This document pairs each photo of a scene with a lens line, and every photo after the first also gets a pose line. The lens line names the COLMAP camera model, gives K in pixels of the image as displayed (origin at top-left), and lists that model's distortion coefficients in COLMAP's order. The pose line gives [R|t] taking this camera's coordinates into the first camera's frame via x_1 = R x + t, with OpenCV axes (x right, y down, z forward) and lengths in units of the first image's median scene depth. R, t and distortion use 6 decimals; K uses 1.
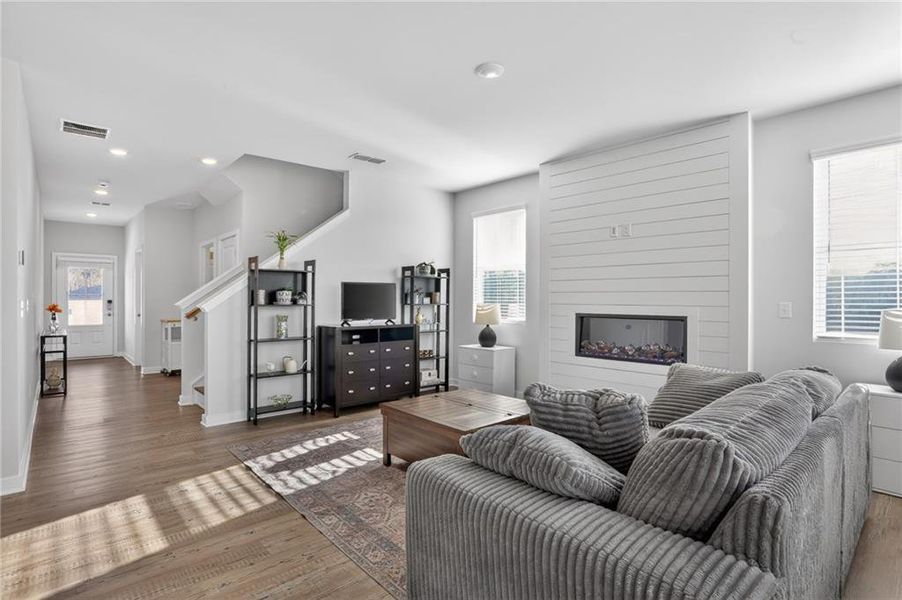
lens RADIAL K [[457.3, 0, 435.4], [0, 457.3, 297.3], [0, 0, 1]] dist [-0.018104, 0.008387]
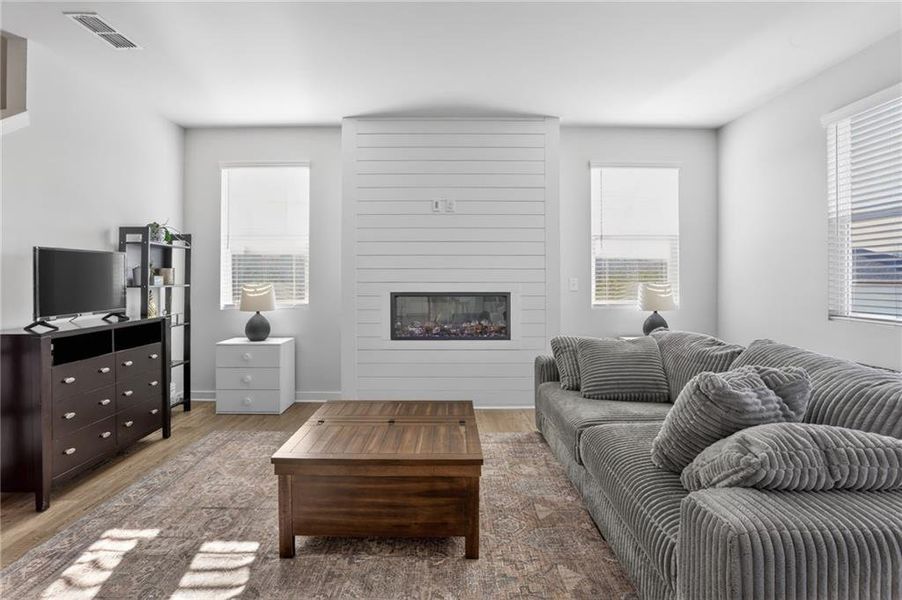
lens RADIAL K [[457.3, 0, 444.2], [0, 457.3, 271.3], [0, 0, 1]] dist [-0.018104, 0.008387]
pose [[0.670761, 0.004036, 0.741663, -0.282995], [0.002507, 0.999967, -0.007710, 0.000426], [-0.741669, 0.007031, 0.670729, 0.313248]]
